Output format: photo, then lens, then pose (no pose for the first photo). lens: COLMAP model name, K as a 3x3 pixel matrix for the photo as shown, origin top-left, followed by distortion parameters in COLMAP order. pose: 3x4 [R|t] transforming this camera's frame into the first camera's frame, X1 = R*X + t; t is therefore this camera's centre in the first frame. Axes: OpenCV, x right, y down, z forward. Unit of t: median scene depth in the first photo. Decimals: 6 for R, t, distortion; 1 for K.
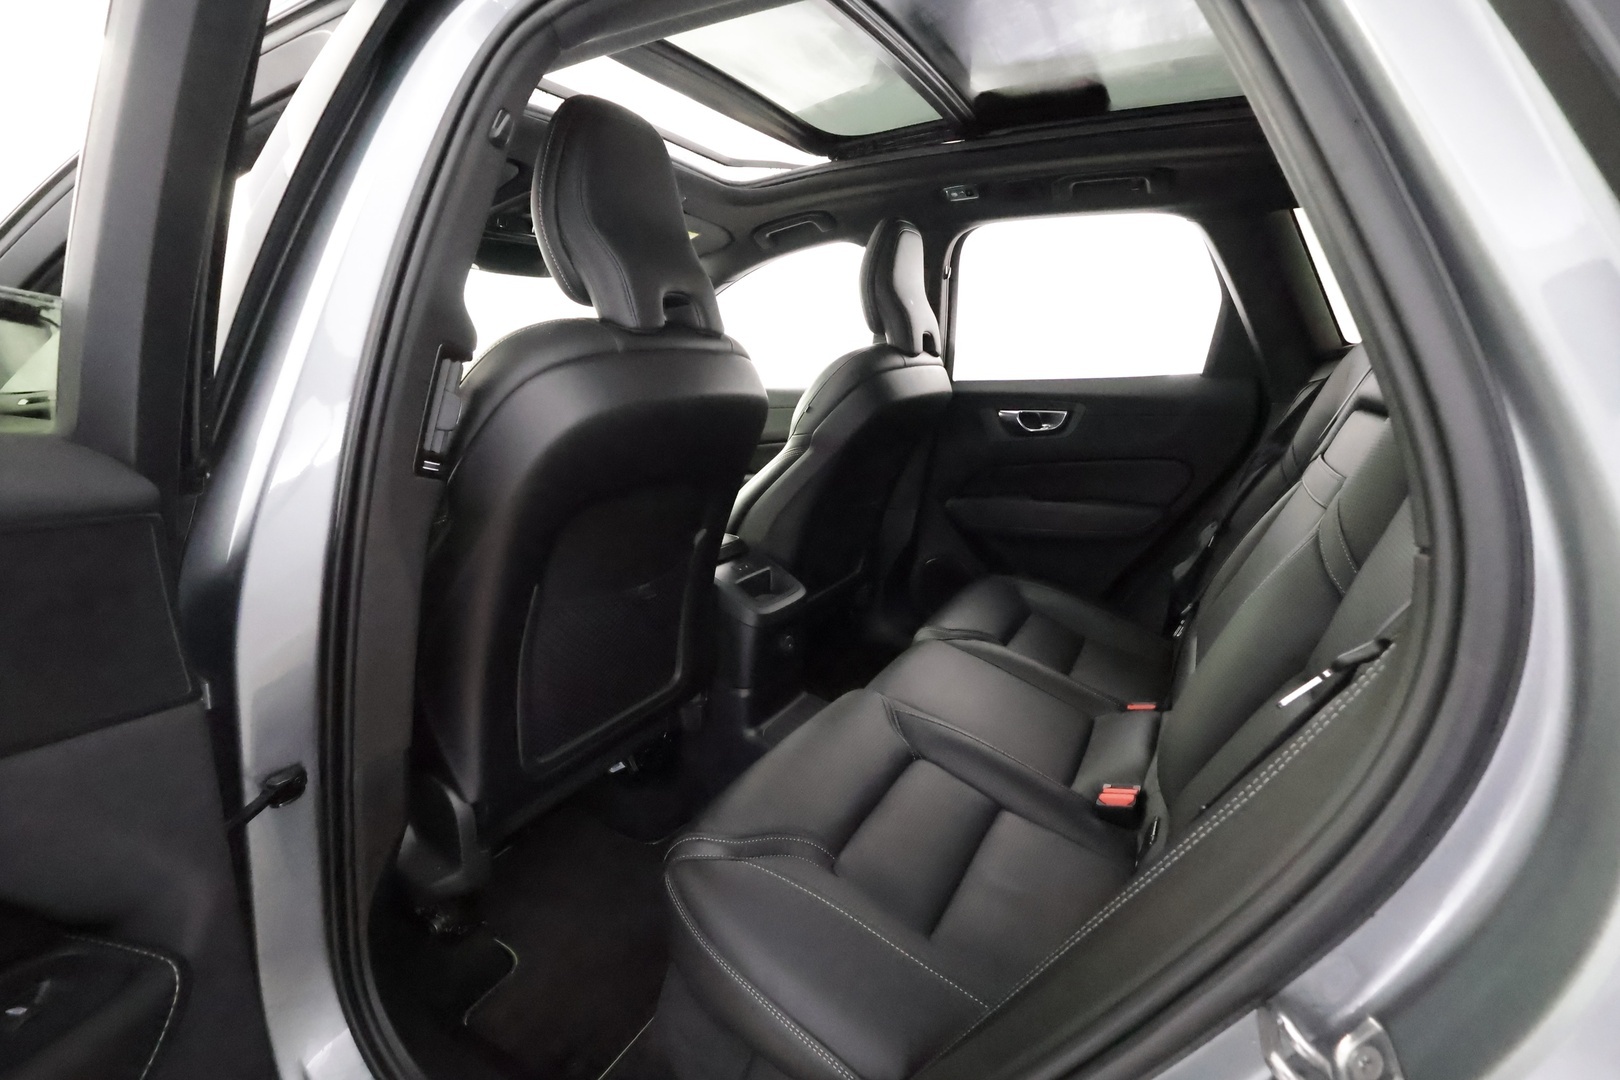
lens RADIAL K [[762.8, 0, 810.0], [0, 762.8, 540.0], [0, 0, 1]] dist [0.003488, 0.001503]
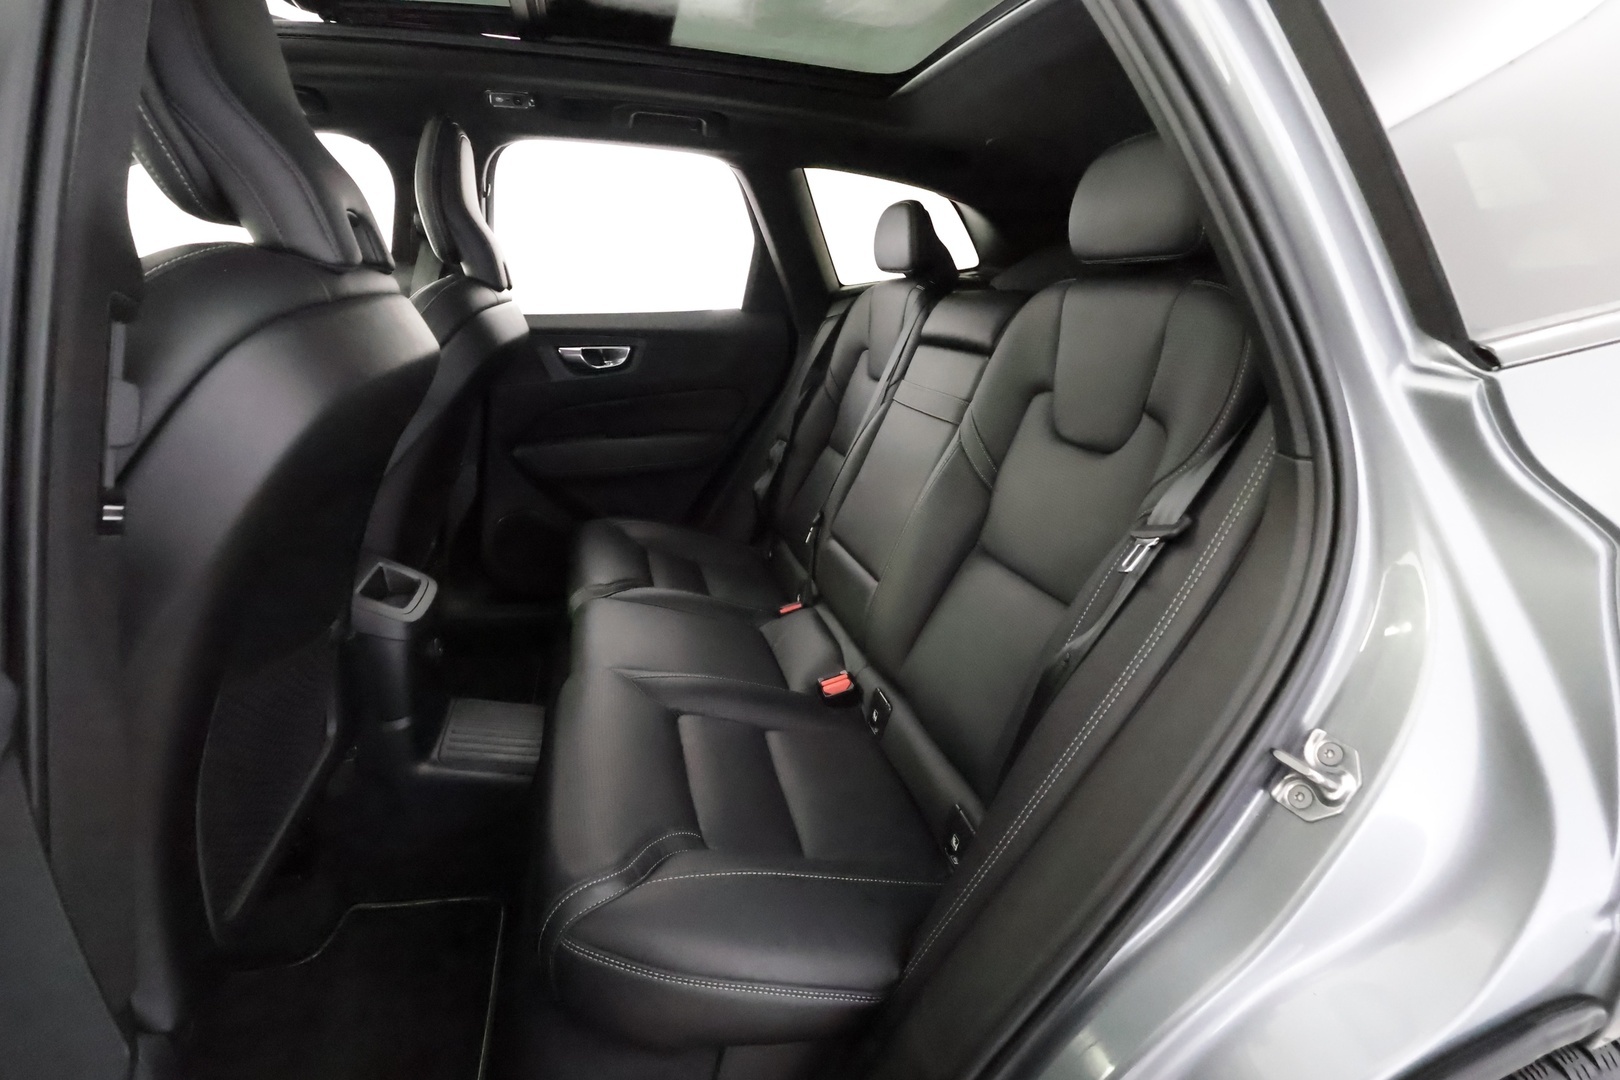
lens RADIAL K [[762.8, 0, 810.0], [0, 762.8, 540.0], [0, 0, 1]] dist [0.003488, 0.001503]
pose [[0.718766, -0.202713, 0.665043, -0.248437], [0.136513, 0.979079, 0.150894, -0.045467], [-0.681718, -0.017671, 0.731402, 0.116211]]
